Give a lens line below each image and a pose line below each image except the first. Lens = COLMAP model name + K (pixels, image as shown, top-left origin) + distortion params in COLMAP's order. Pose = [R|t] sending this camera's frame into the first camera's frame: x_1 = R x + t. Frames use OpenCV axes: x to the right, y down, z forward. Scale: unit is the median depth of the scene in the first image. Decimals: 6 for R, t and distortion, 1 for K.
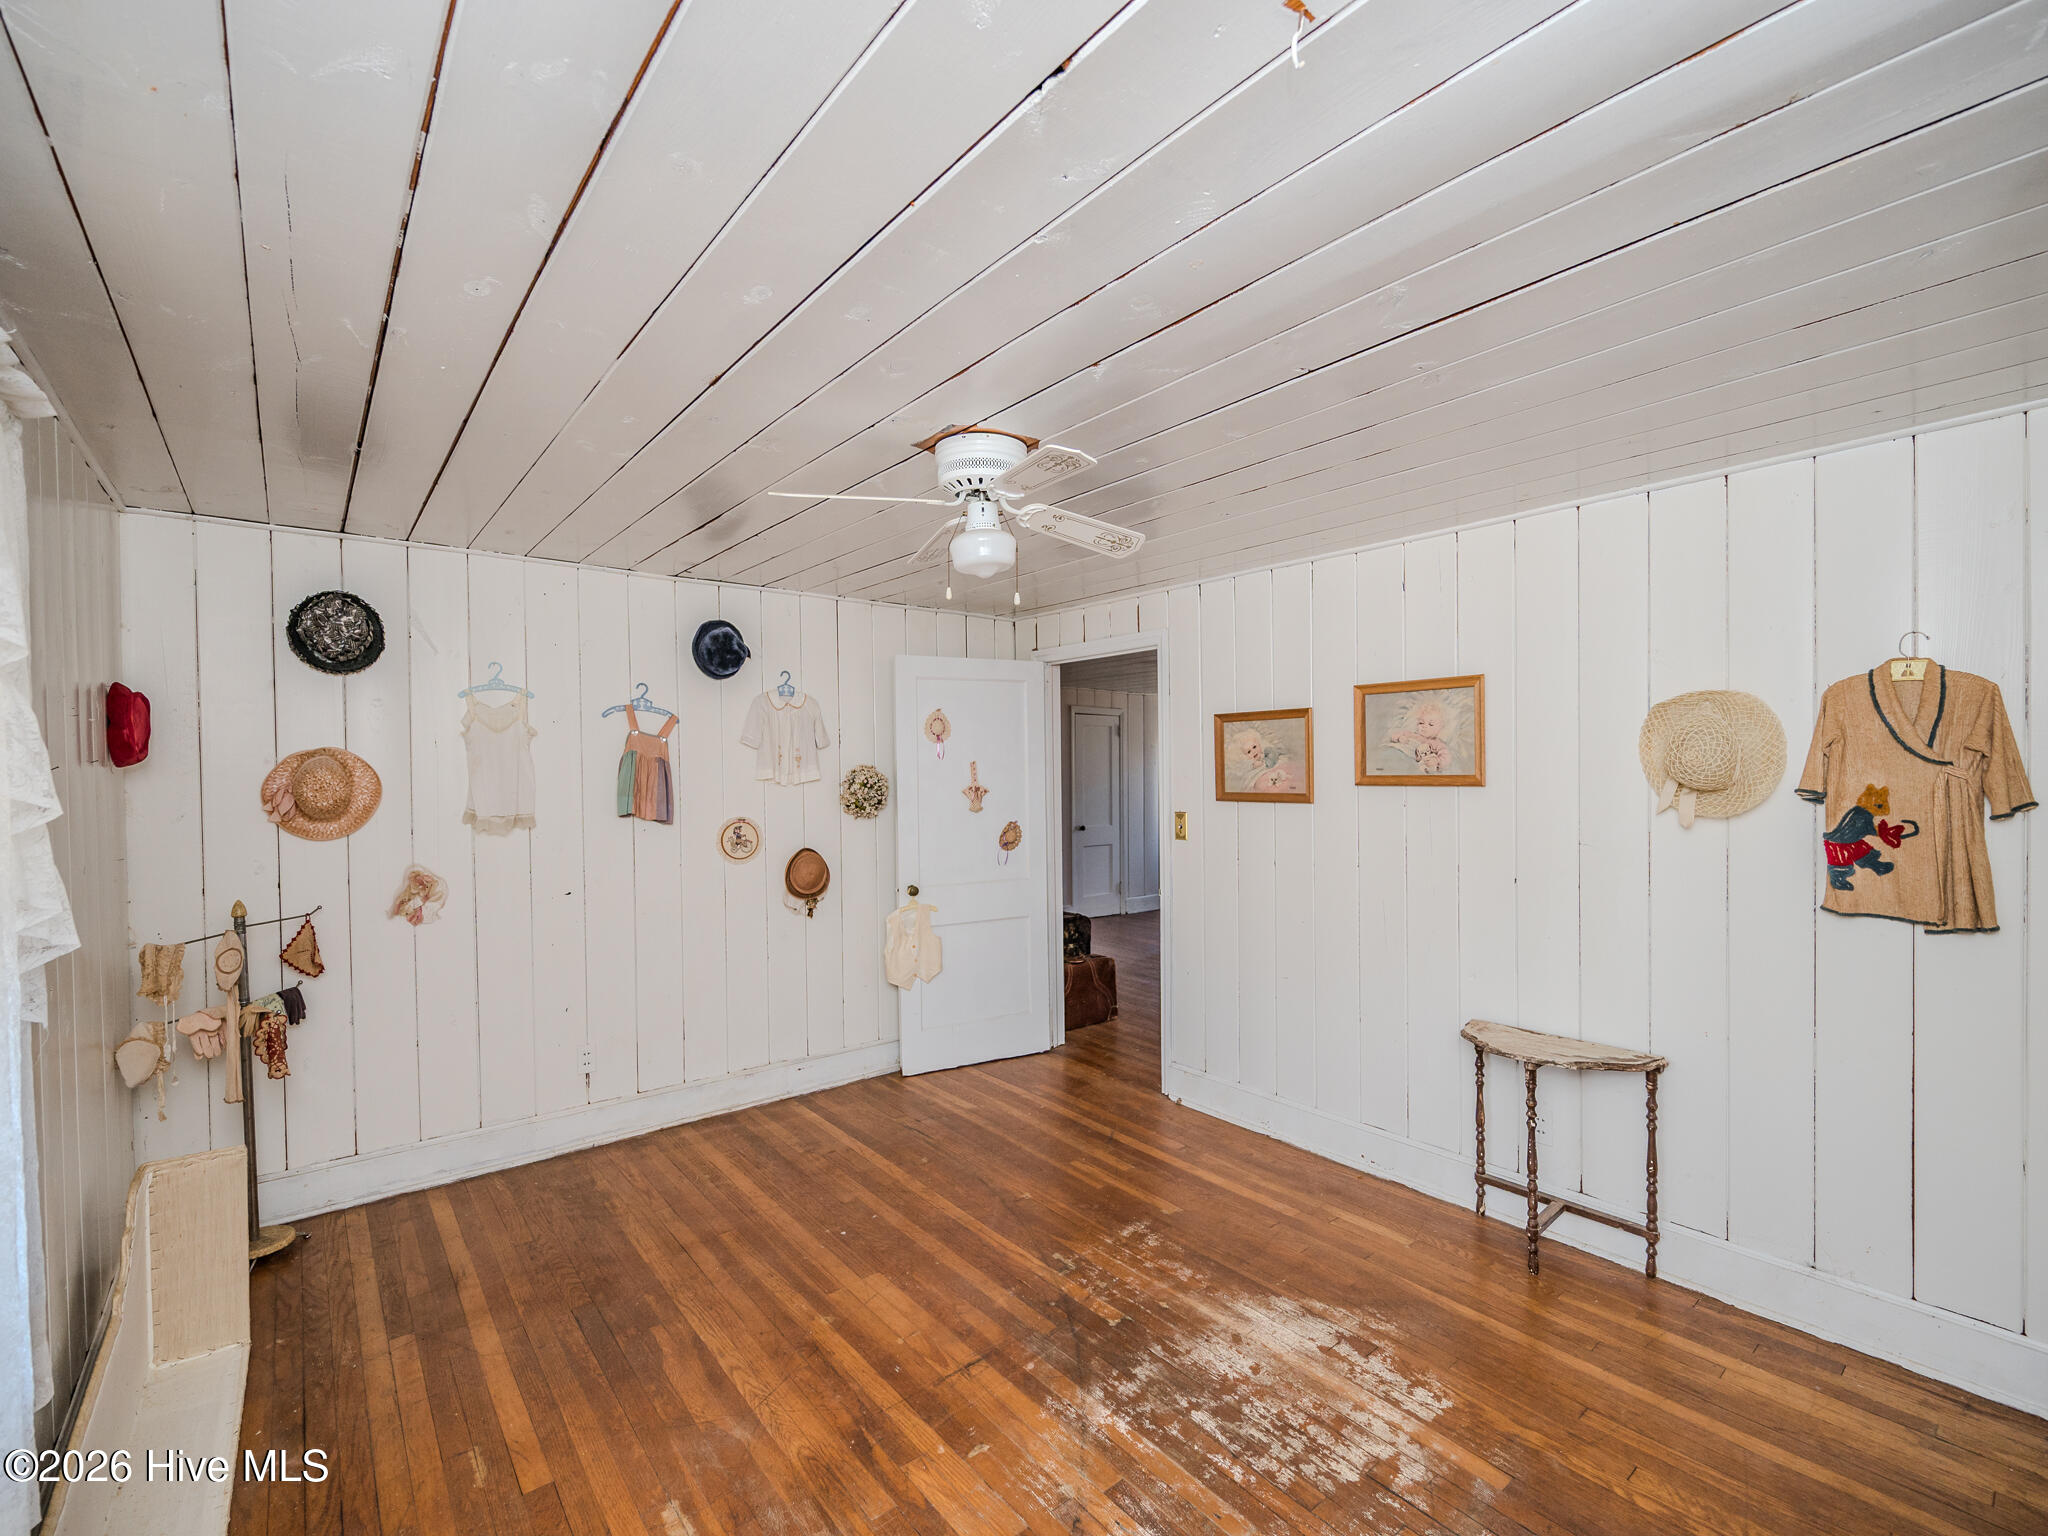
lens RADIAL K [[916.9, 0, 997.5], [0, 916.9, 773.0], [0, 0, 1]] dist [-0.003778, -0.000301]
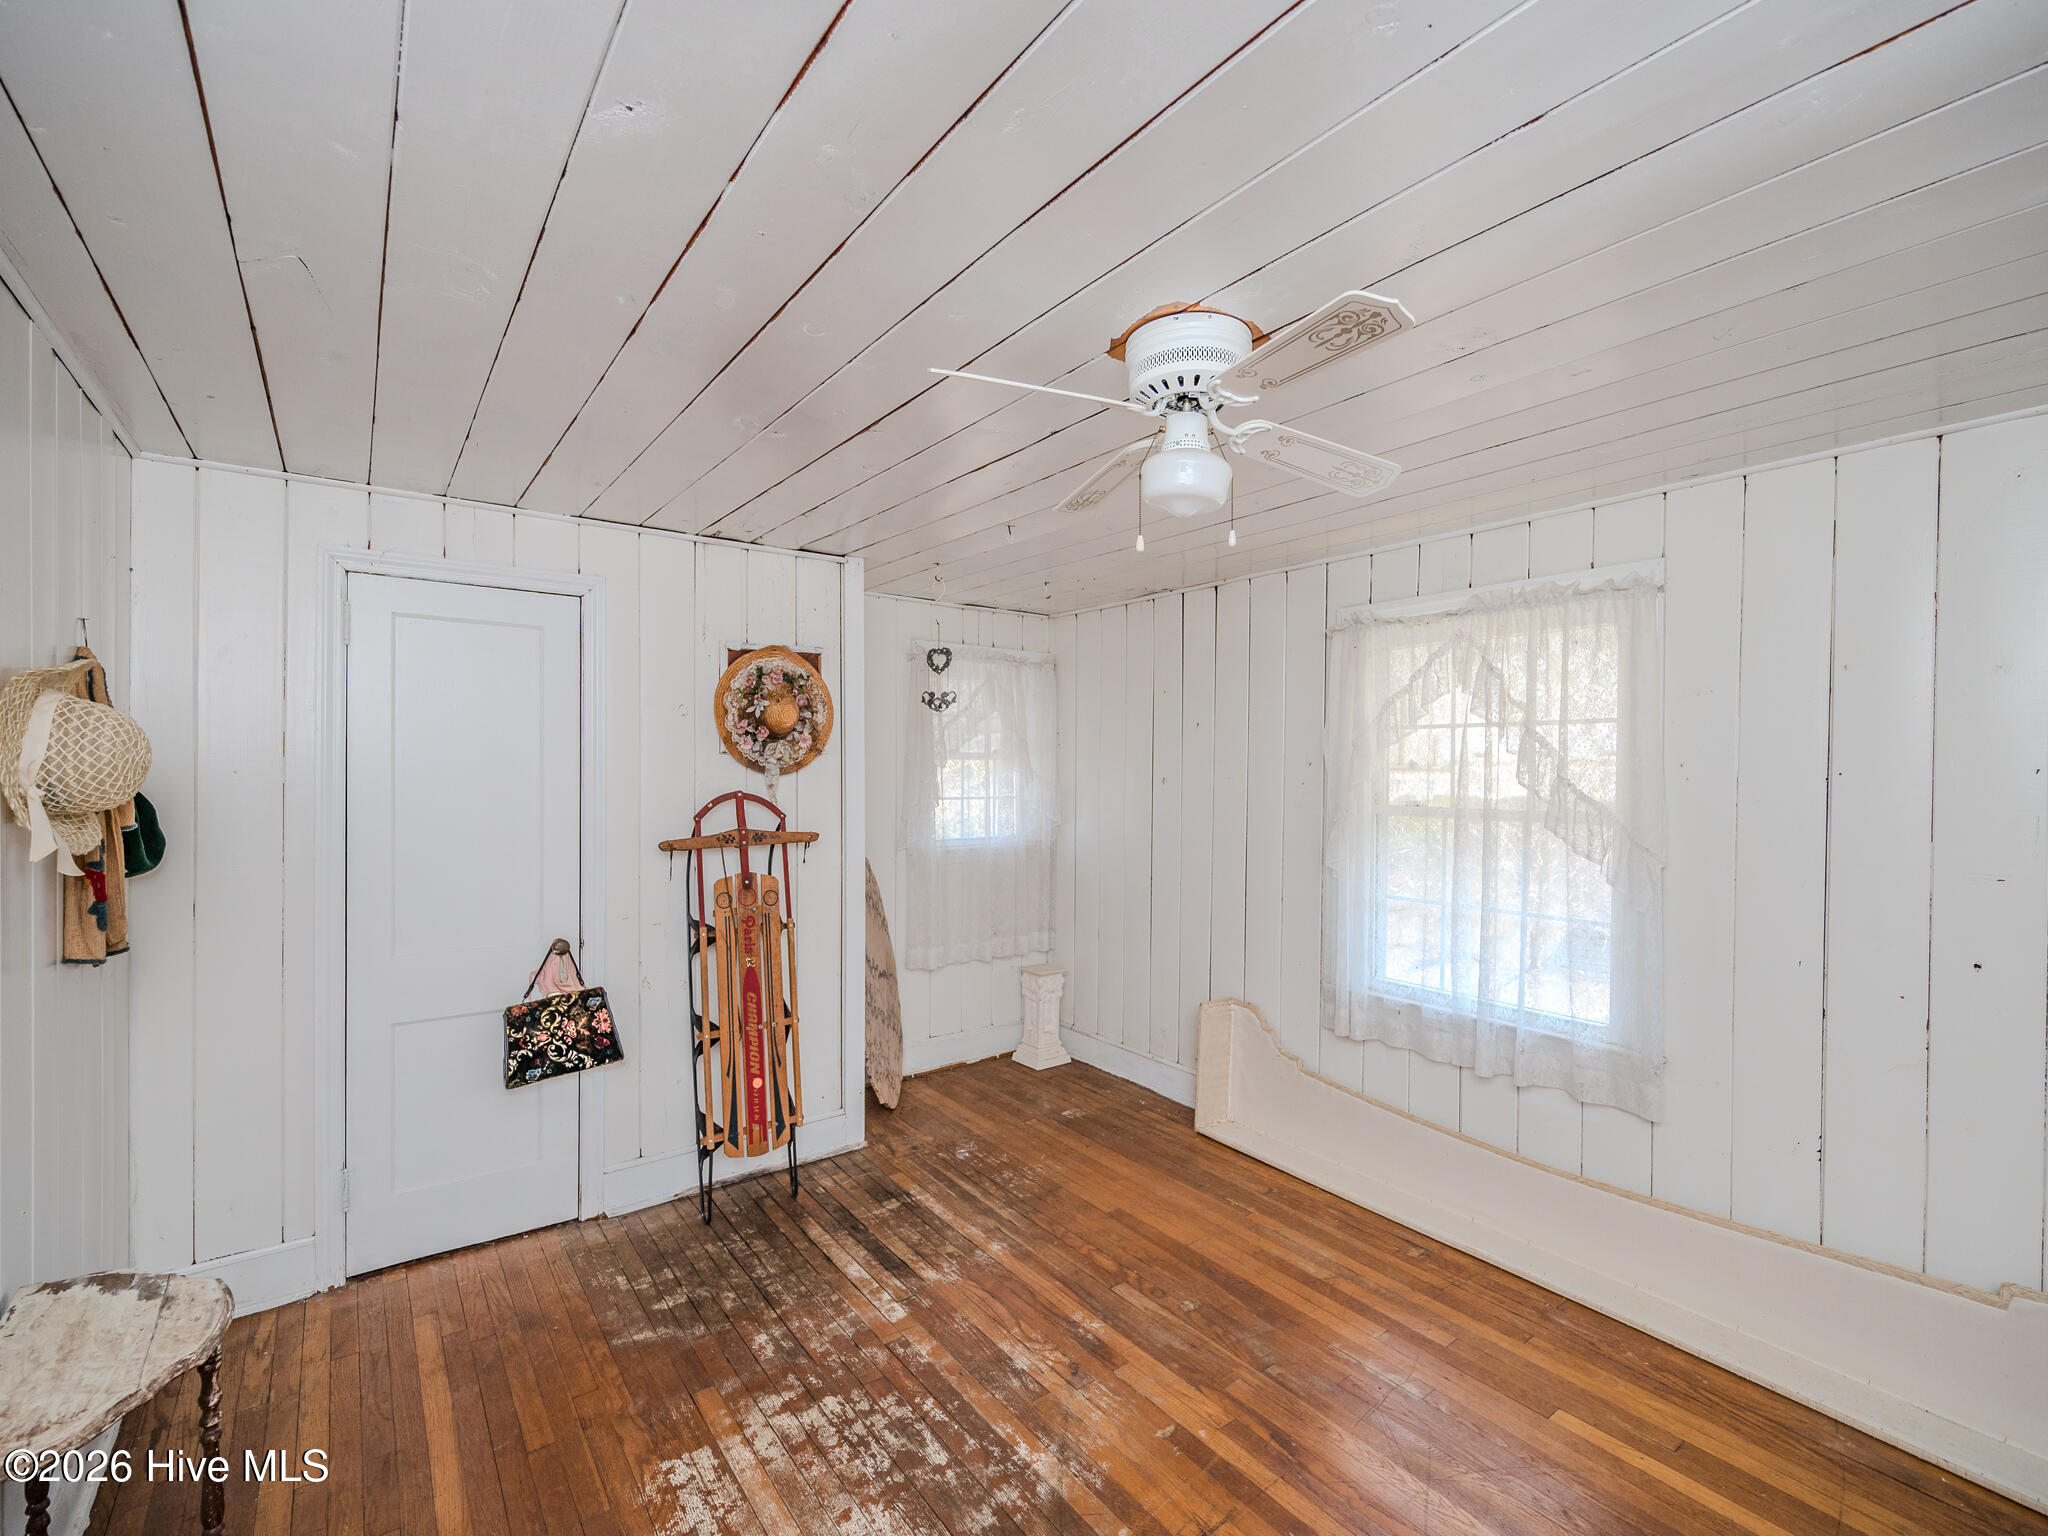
lens RADIAL K [[916.9, 0, 997.5], [0, 916.9, 773.0], [0, 0, 1]] dist [-0.003778, -0.000301]
pose [[-0.999190, 0.003200, 0.040113, 0.122430], [0.003728, 0.999907, 0.013103, -0.020629], [-0.040067, 0.013242, -0.999109, 1.975518]]
